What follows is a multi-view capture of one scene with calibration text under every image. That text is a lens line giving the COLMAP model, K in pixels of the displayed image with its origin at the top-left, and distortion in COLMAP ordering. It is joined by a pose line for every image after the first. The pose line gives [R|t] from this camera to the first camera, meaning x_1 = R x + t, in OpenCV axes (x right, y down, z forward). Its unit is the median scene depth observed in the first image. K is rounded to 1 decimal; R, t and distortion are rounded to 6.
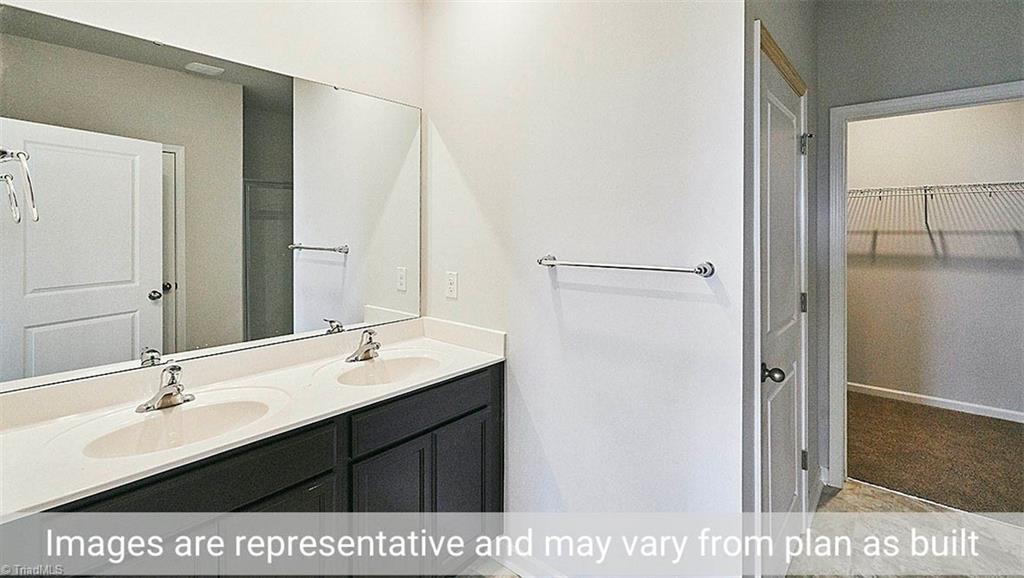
lens RADIAL K [[456.5, 0, 510.1], [0, 456.5, 233.7], [0, 0, 1]] dist [-0.001640, -0.000598]
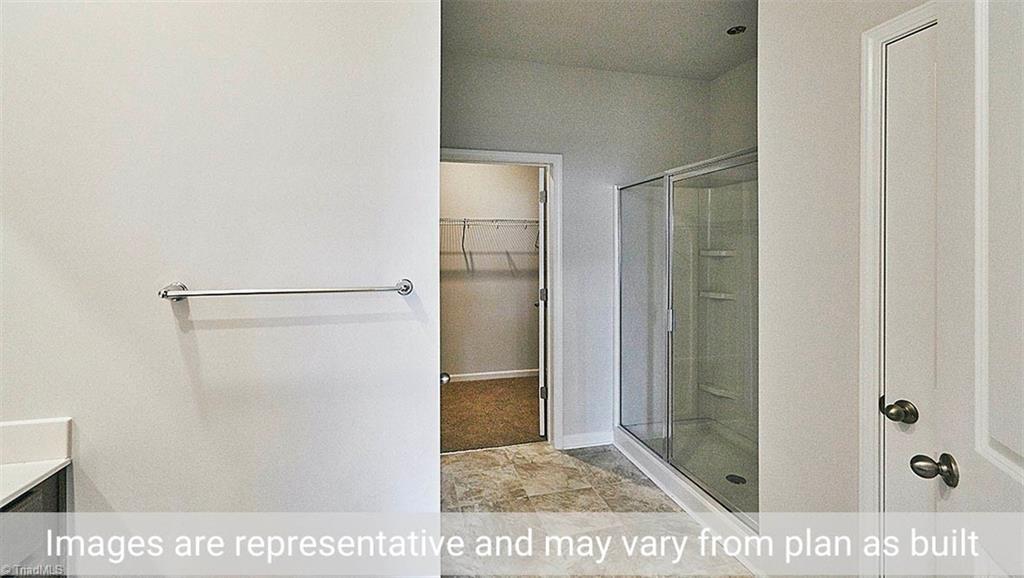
lens RADIAL K [[455.0, 0, 534.4], [0, 455.0, 259.6], [0, 0, 1]] dist [0.000202, -0.000219]
pose [[0.548422, -0.012964, 0.836101, -0.171307], [0.007850, 0.999916, 0.010355, 0.007804], [-0.836165, 0.000885, 0.548478, 0.161424]]
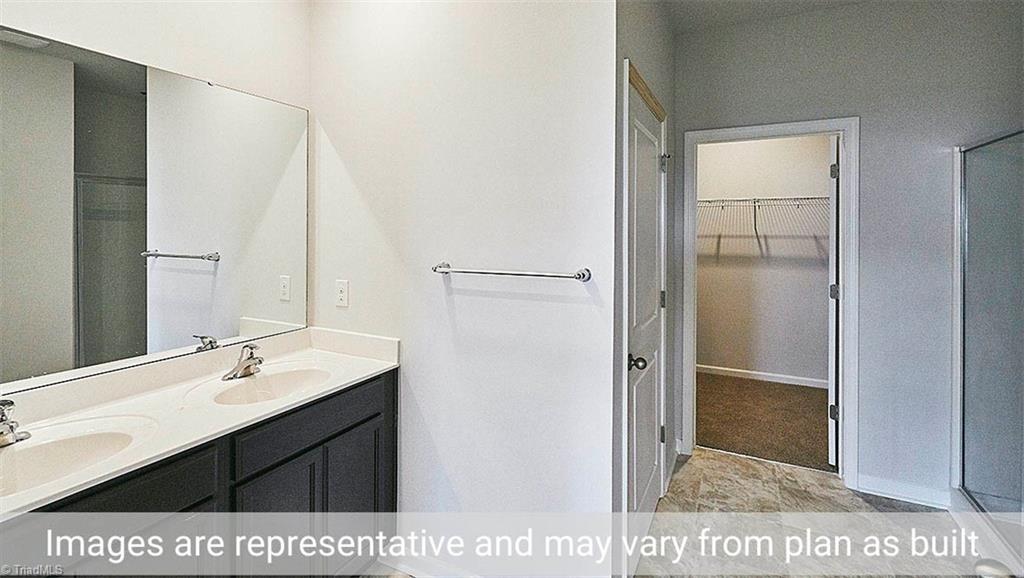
lens RADIAL K [[462.4, 0, 513.4], [0, 462.4, 238.3], [0, 0, 1]] dist [-0.002033, -0.000028]
pose [[0.968876, -0.000391, 0.247547, -0.018197], [-0.002187, 0.999946, 0.010141, -0.016989], [-0.247538, -0.010367, 0.968823, -0.049102]]
